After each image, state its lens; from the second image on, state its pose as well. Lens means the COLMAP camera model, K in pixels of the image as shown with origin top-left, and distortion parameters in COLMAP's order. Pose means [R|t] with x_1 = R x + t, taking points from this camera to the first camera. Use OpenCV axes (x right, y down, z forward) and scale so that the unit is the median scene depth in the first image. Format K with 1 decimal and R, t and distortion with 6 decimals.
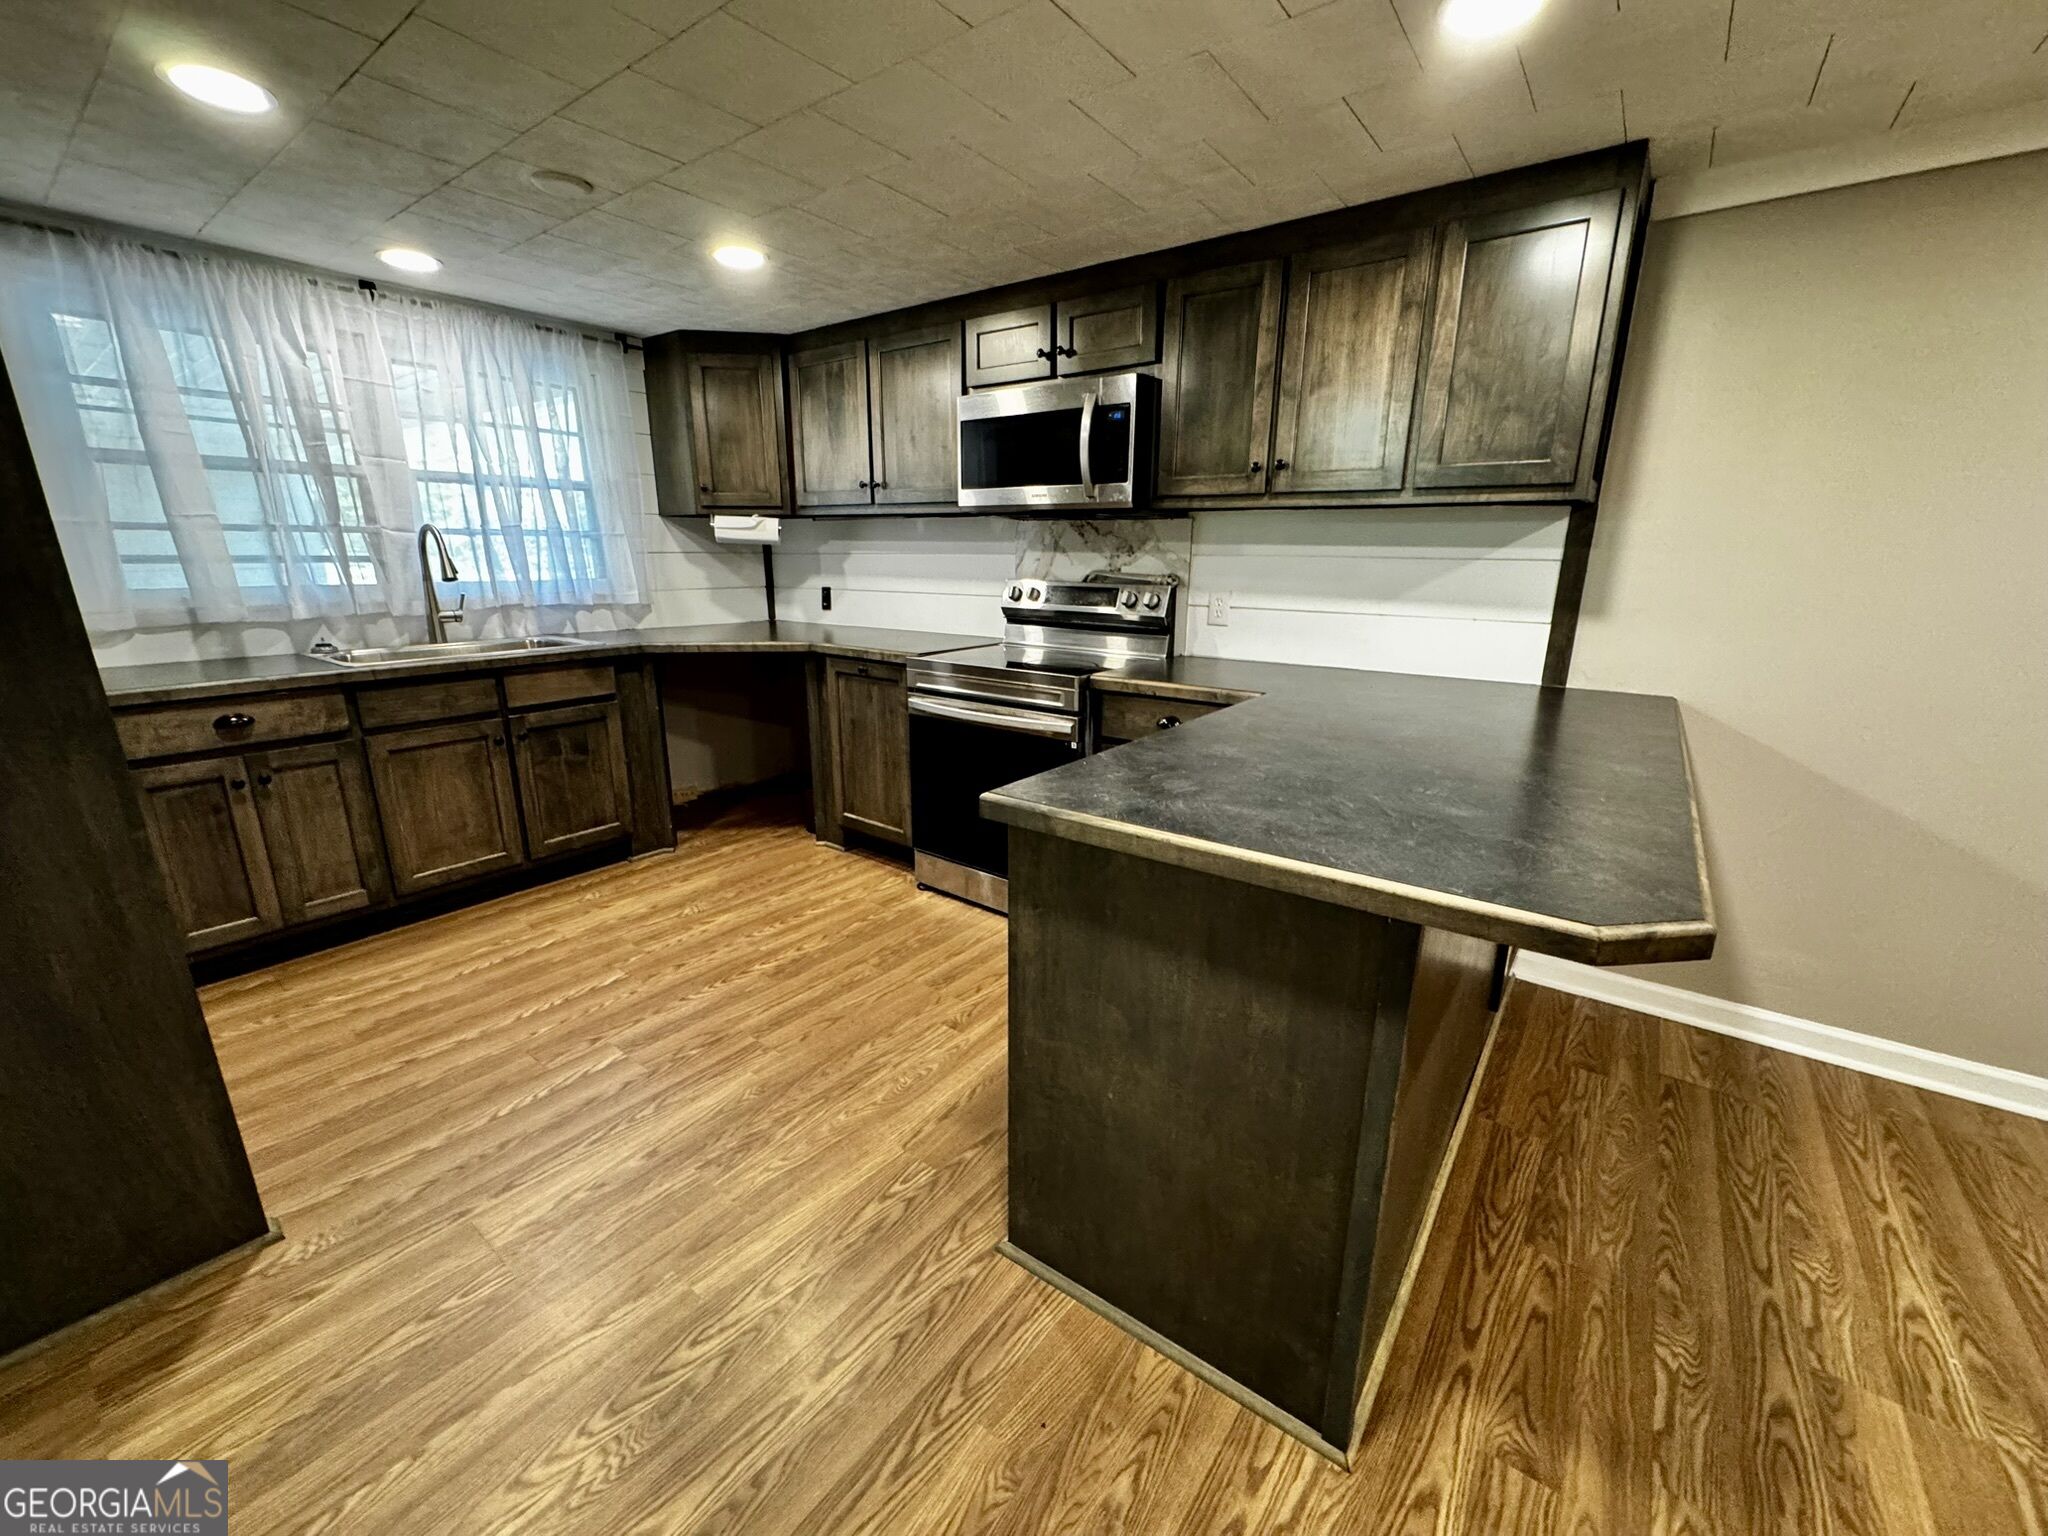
lens RADIAL K [[815.5, 0, 1021.1], [0, 815.5, 768.1], [0, 0, 1]] dist [-0.001964, 0.000333]
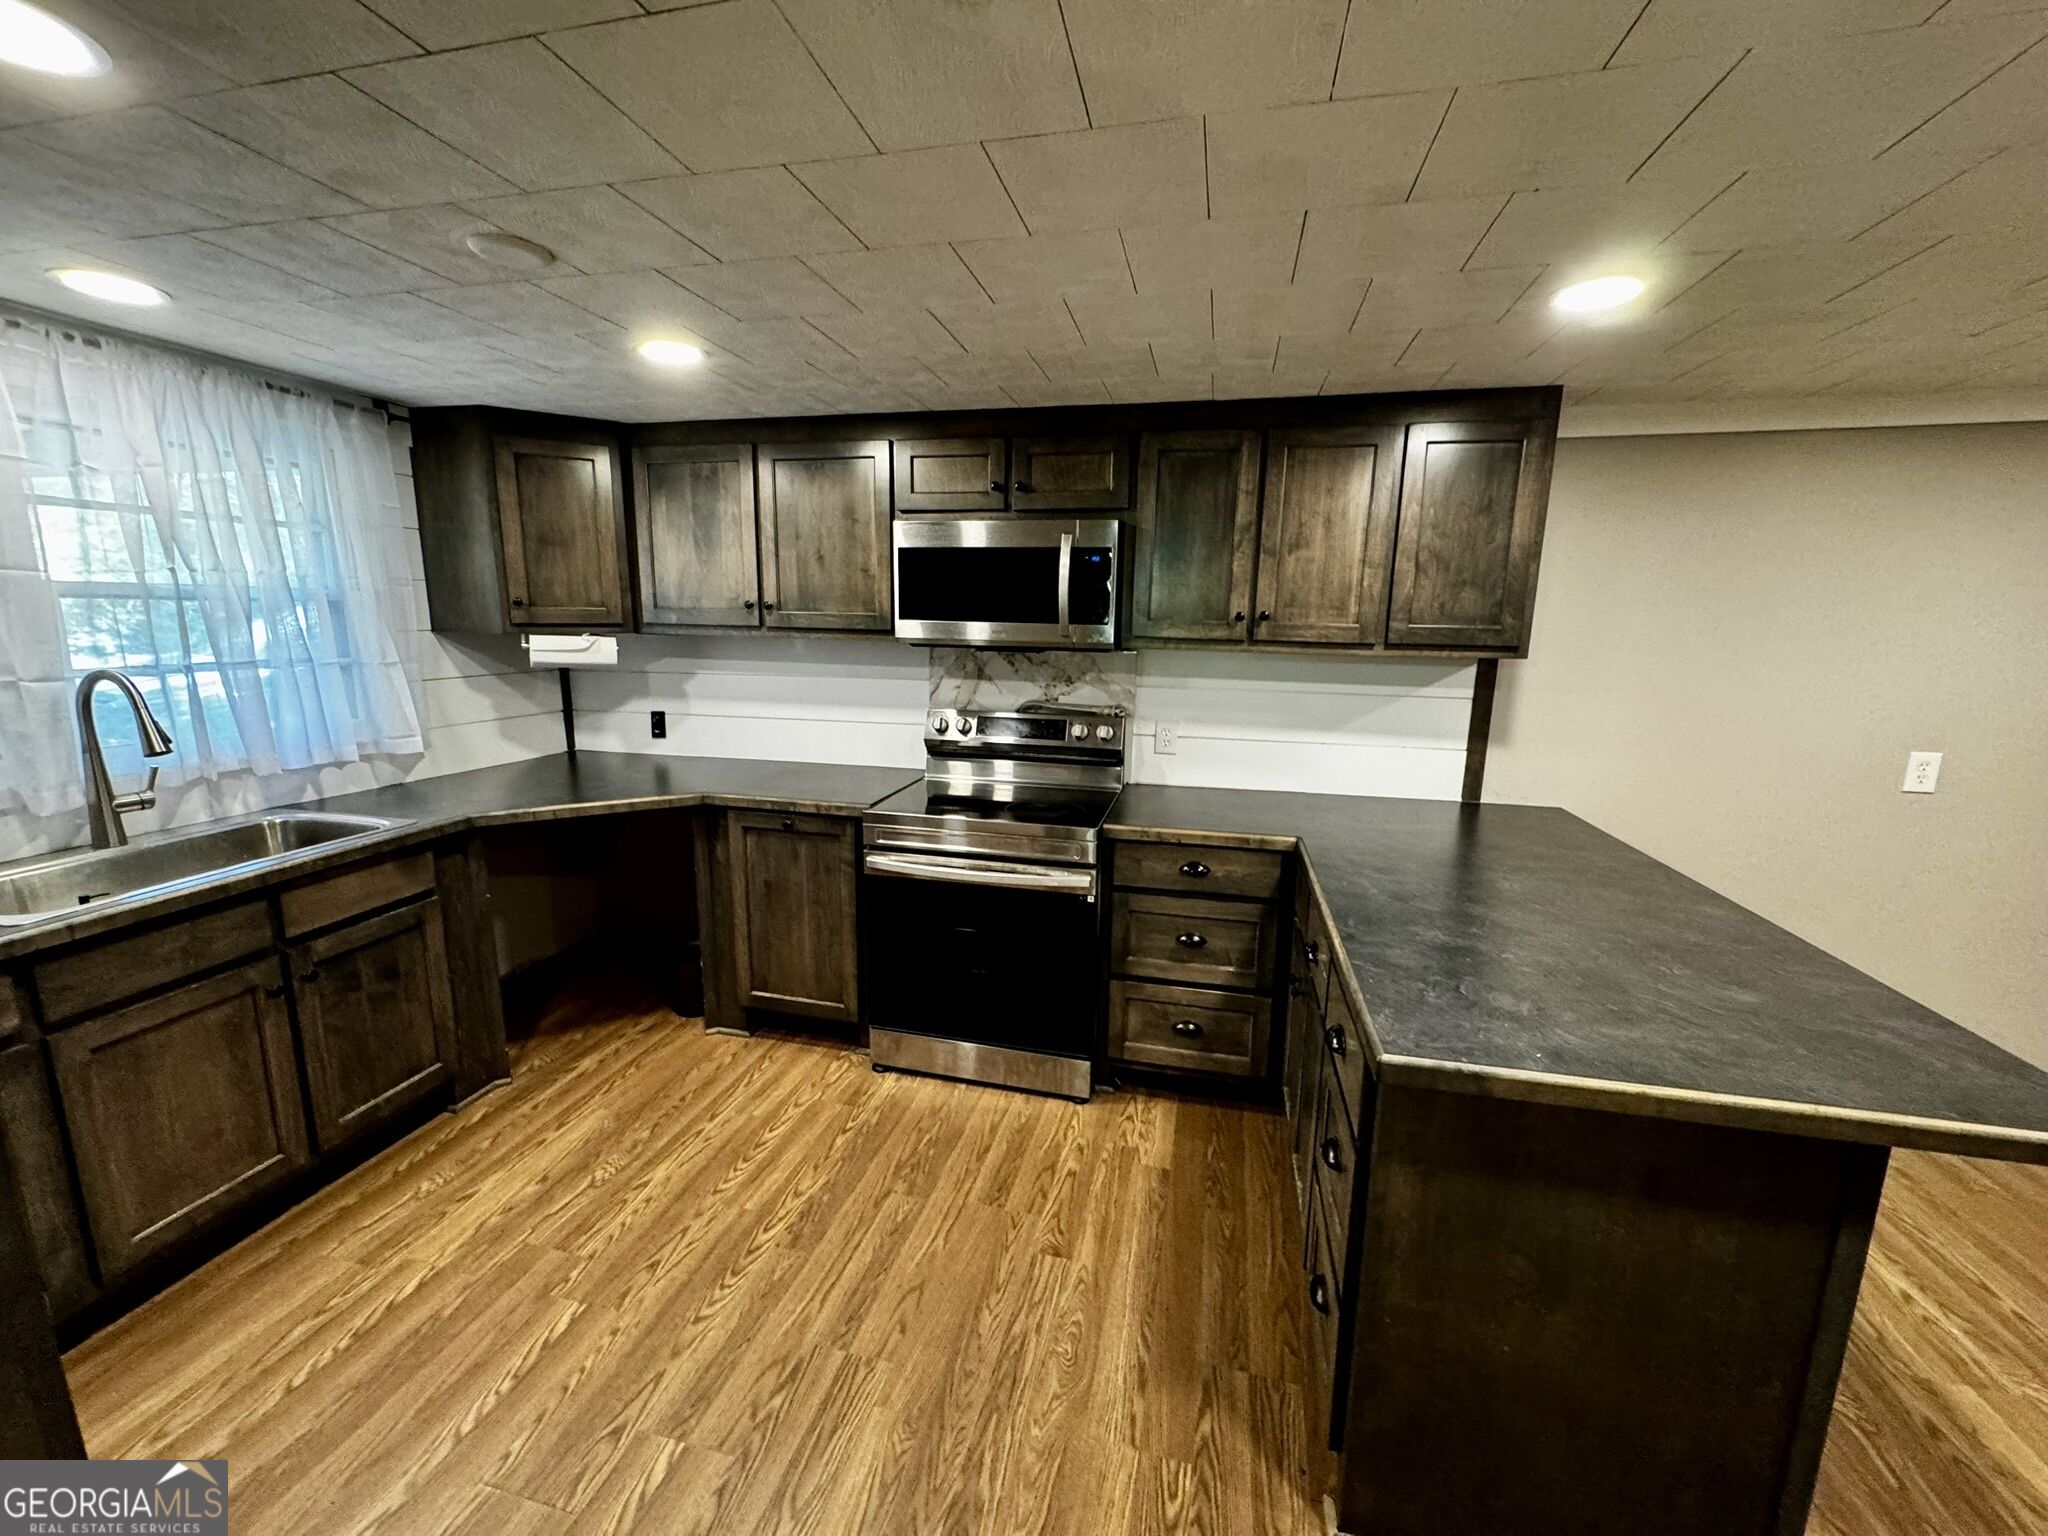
lens RADIAL K [[815.5, 0, 1021.1], [0, 815.5, 768.1], [0, 0, 1]] dist [-0.001964, 0.000333]
pose [[0.916637, -0.067764, 0.393934, -0.328756], [0.095532, 0.994104, -0.051285, -0.122056], [-0.388137, 0.084643, 0.917707, 0.132570]]
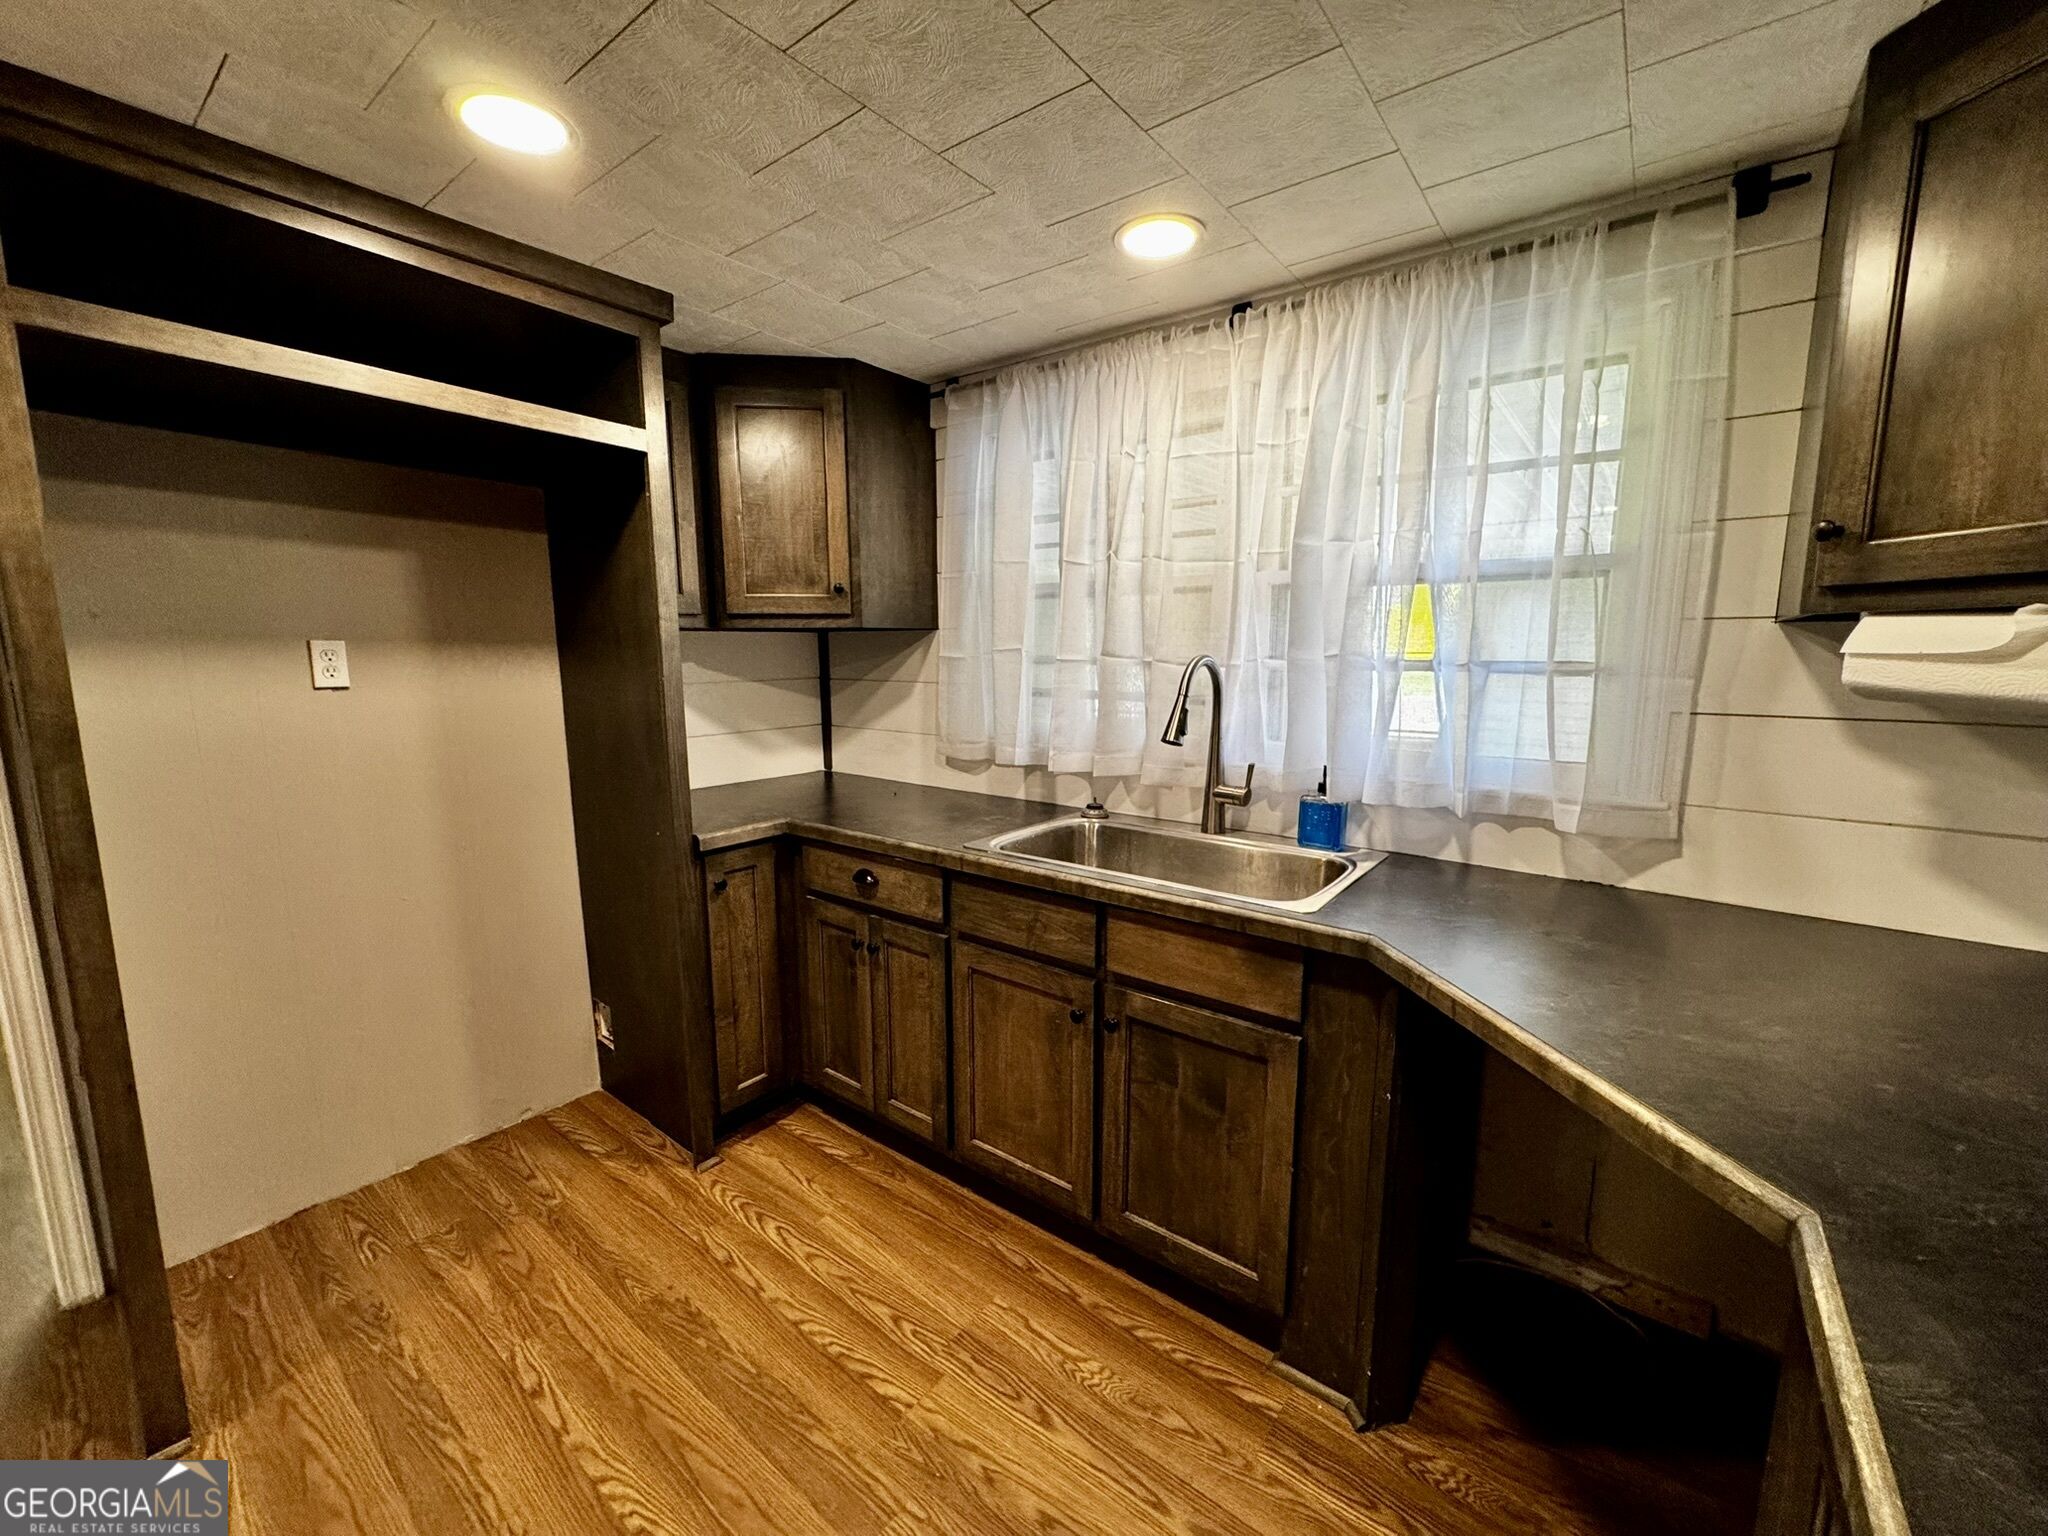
lens RADIAL K [[815.5, 0, 1021.1], [0, 815.5, 768.1], [0, 0, 1]] dist [-0.001964, 0.000333]
pose [[-0.006669, 0.140168, -0.990105, -0.081341], [-0.261123, 0.955530, 0.137032, -0.273284], [0.965283, 0.259453, 0.030229, 0.890886]]
